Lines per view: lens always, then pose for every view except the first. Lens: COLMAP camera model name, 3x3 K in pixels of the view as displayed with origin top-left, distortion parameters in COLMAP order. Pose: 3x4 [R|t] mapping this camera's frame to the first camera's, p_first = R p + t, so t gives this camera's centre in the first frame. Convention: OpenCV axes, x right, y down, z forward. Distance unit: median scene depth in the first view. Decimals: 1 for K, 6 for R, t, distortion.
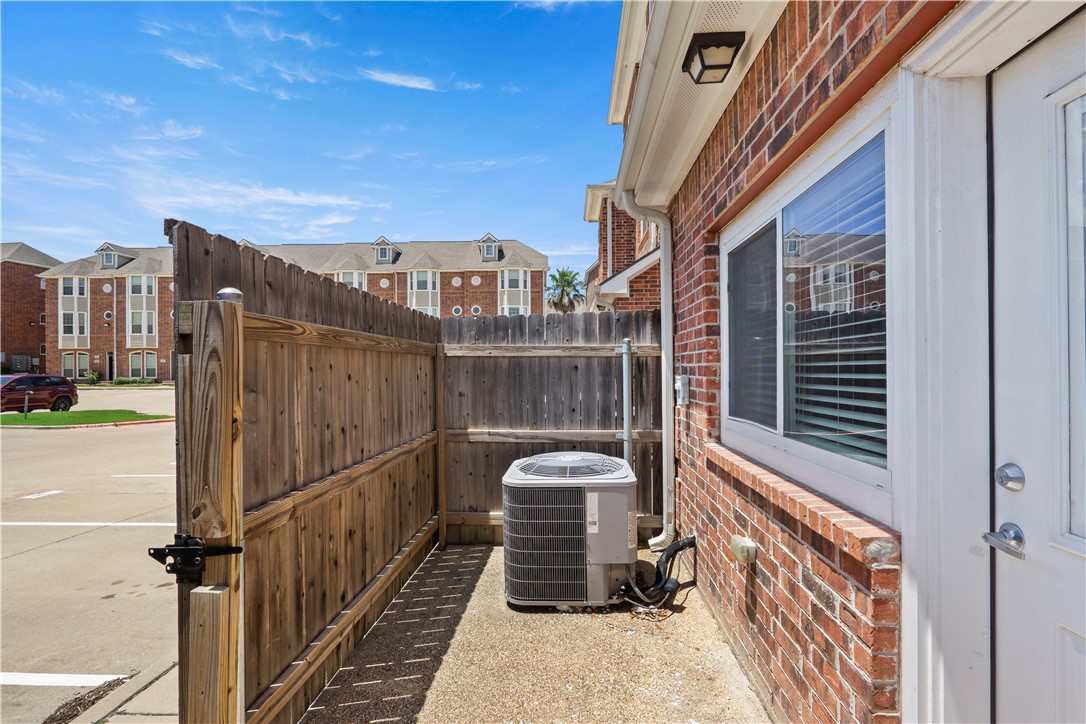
lens RADIAL K [[501.8, 0, 541.7], [0, 501.8, 366.9], [0, 0, 1]] dist [-0.008452, 0.001311]
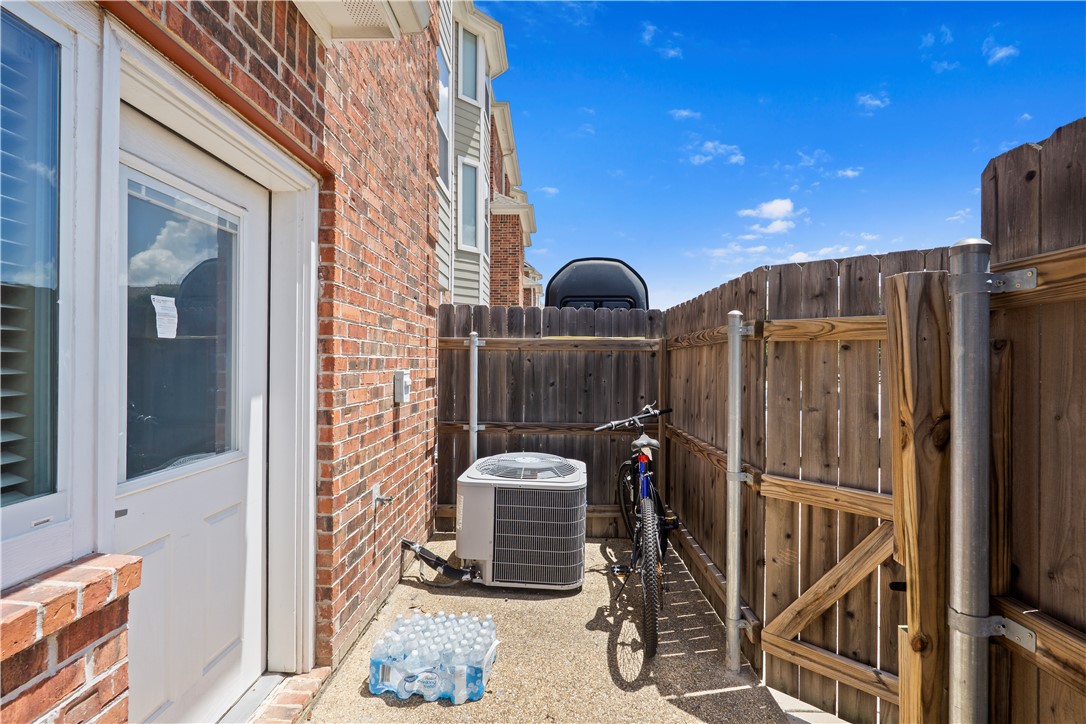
lens RADIAL K [[501.8, 0, 544.0], [0, 501.8, 361.3], [0, 0, 1]] dist [-0.008452, 0.001311]
pose [[-0.999459, 0.003480, -0.032713, -0.012571], [0.003773, 0.999953, -0.008901, 0.008199], [0.032681, -0.009019, -0.999425, 0.989555]]
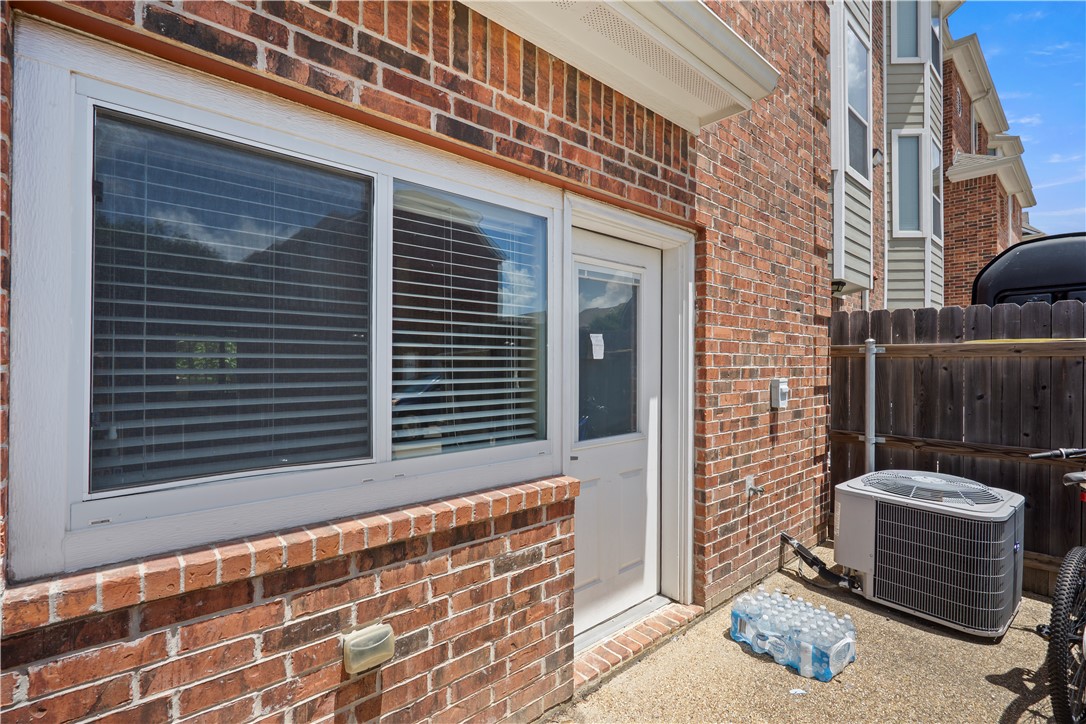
lens RADIAL K [[501.8, 0, 539.5], [0, 501.8, 362.3], [0, 0, 1]] dist [-0.008452, 0.001311]
pose [[-0.702650, 0.008869, 0.711480, -0.217088], [-0.001377, 0.999903, -0.013824, -0.006806], [-0.711534, -0.010693, -0.702570, 1.167693]]
